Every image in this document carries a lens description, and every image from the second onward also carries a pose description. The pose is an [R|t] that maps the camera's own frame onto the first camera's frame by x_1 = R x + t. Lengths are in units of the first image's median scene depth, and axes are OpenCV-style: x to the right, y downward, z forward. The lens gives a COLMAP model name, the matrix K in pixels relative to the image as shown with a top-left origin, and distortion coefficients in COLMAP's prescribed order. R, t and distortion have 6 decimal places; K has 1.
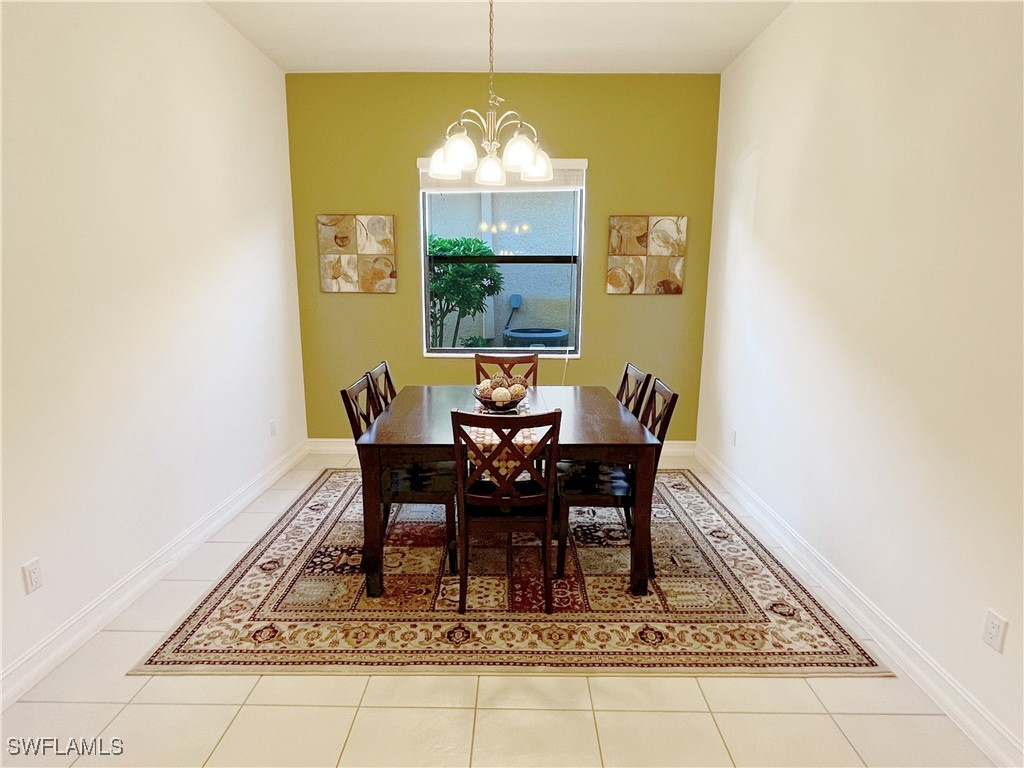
lens RADIAL K [[563.3, 0, 515.3], [0, 563.3, 383.0], [0, 0, 1]] dist [-0.000681, -0.000769]
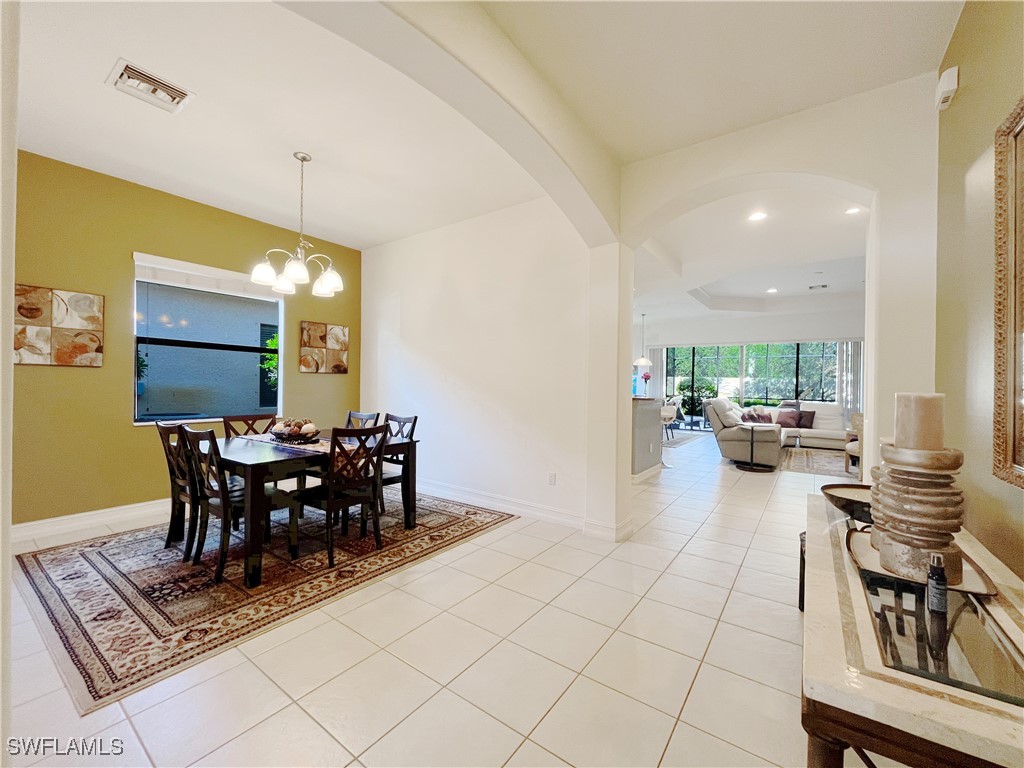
lens RADIAL K [[412.8, 0, 512.9], [0, 412.8, 386.0], [0, 0, 1]] dist [0.000248, -0.000132]
pose [[0.582727, -0.004387, 0.812656, -0.583936], [0.139352, 0.985714, -0.094603, 0.084268], [-0.800631, 0.168373, 0.575014, -0.084249]]
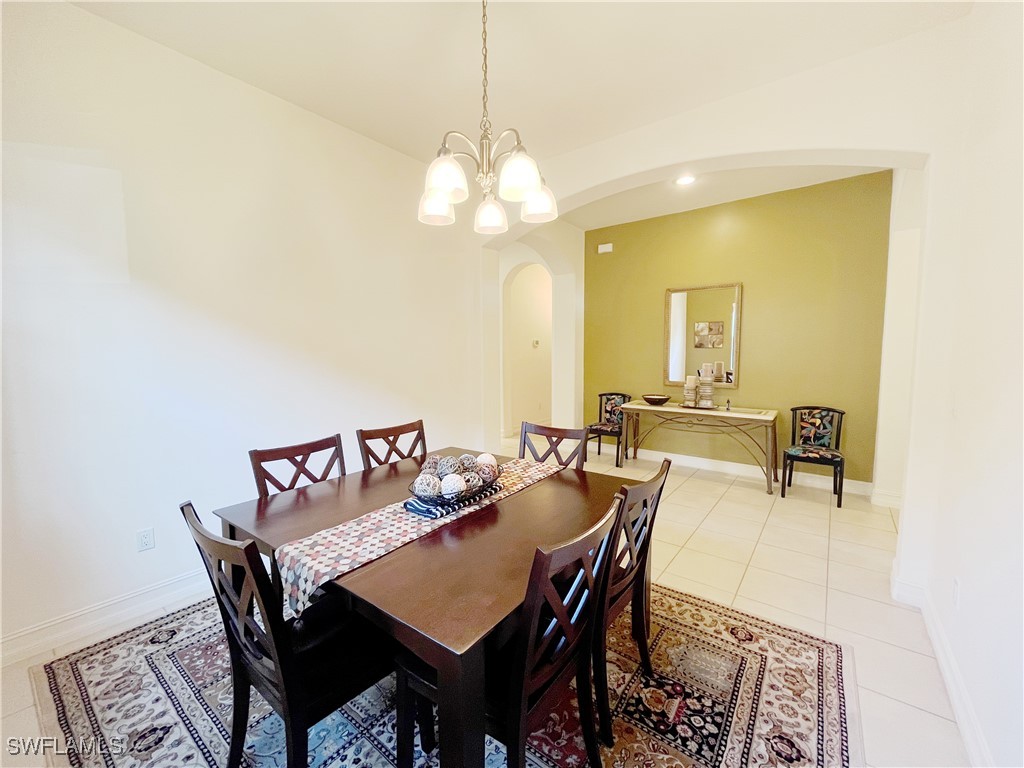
lens RADIAL K [[412.8, 0, 512.9], [0, 412.8, 386.0], [0, 0, 1]] dist [0.000248, -0.000132]
pose [[-0.790949, -0.050529, 0.609792, -0.436468], [0.112897, 0.967423, 0.226599, -0.228762], [-0.601376, 0.248072, -0.759478, 1.394272]]
